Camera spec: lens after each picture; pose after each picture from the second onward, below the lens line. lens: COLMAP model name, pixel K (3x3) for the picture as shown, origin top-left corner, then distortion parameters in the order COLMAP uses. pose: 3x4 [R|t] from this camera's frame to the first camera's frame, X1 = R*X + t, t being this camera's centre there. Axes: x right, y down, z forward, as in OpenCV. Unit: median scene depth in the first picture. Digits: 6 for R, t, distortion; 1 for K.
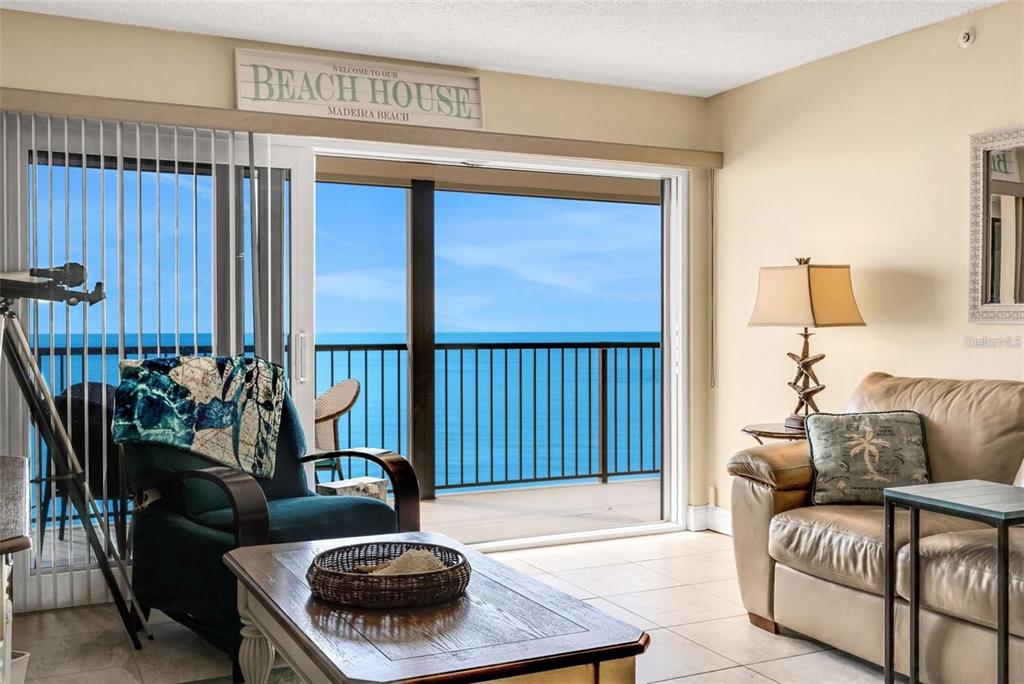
lens RADIAL K [[996.6, 0, 490.4], [0, 996.6, 334.1], [0, 0, 1]] dist [0.008006, 0.005060]
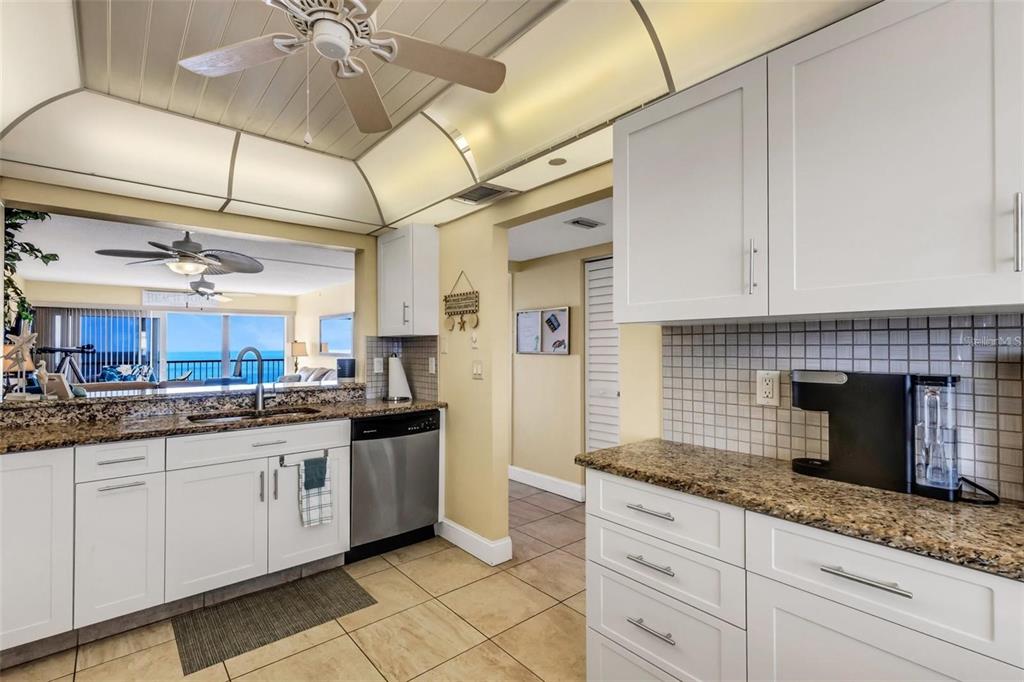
lens RADIAL K [[493.2, 0, 527.4], [0, 493.2, 340.6], [0, 0, 1]] dist [0.000546, 0.000095]
pose [[0.965174, 0.000915, 0.261608, 0.818313], [0.004368, 0.999798, -0.019613, -0.033085], [-0.261573, 0.020072, 0.964975, -1.503090]]
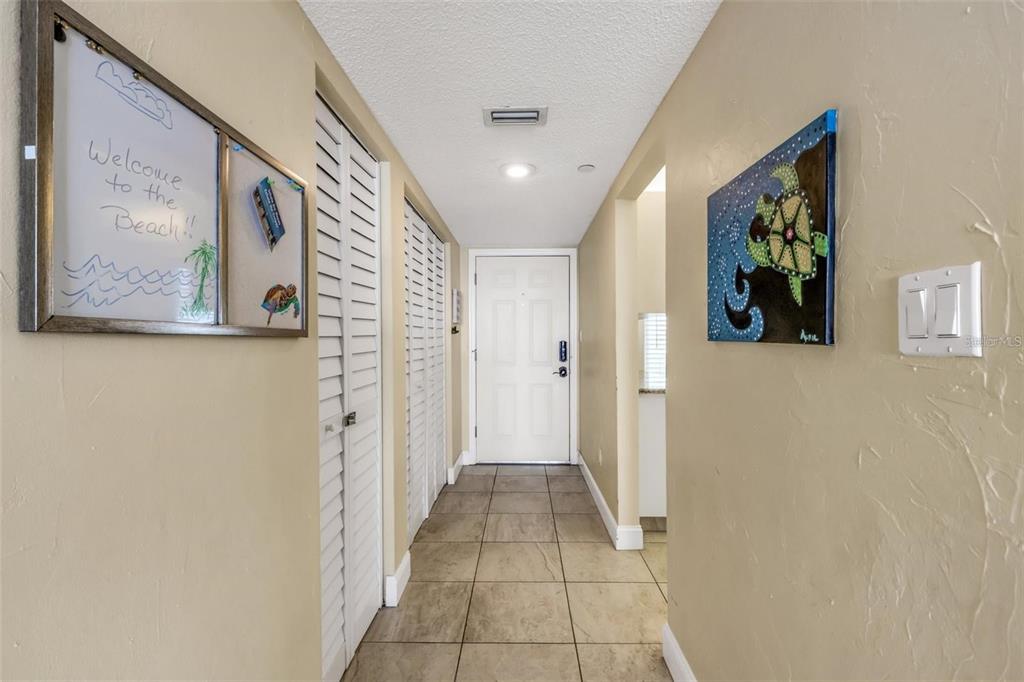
lens RADIAL K [[471.3, 0, 518.7], [0, 471.3, 340.1], [0, 0, 1]] dist [0.010373, 0.000146]
pose [[-0.892318, 0.001177, 0.451406, 0.917845], [0.007021, 0.999912, 0.011272, -0.022116], [-0.451353, 0.013228, -0.892247, -0.193485]]
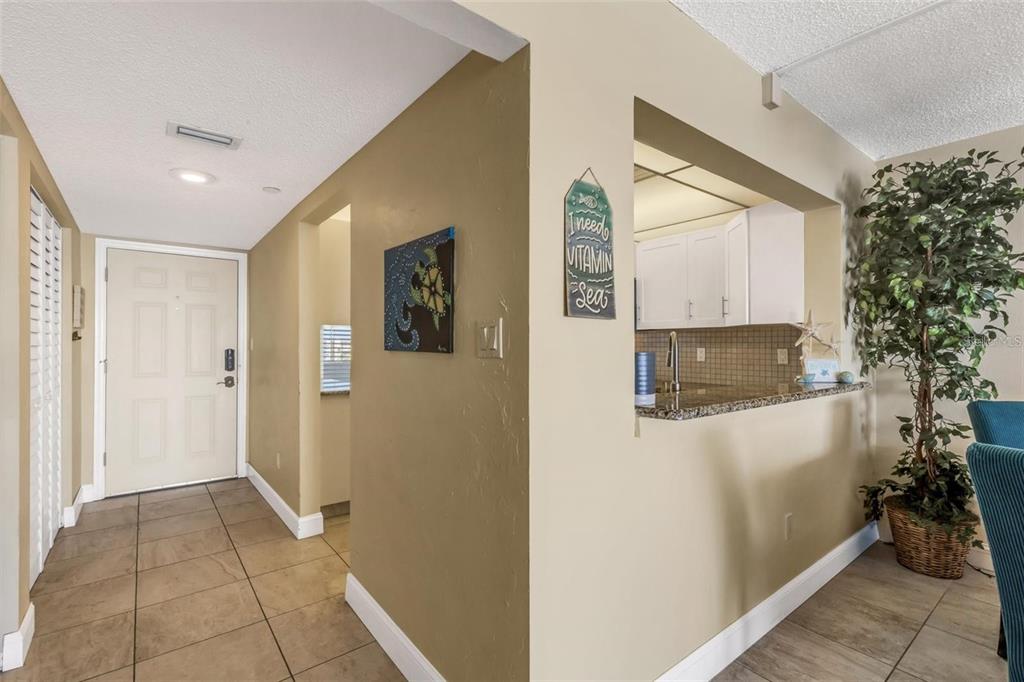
lens RADIAL K [[462.6, 0, 518.7], [0, 462.6, 343.2], [0, 0, 1]] dist [0.004342, 0.000524]
pose [[-0.976317, -0.001373, -0.216342, 0.917707], [-0.002319, 0.999989, 0.004115, -0.026721], [0.216334, 0.004519, -0.976309, -0.056580]]
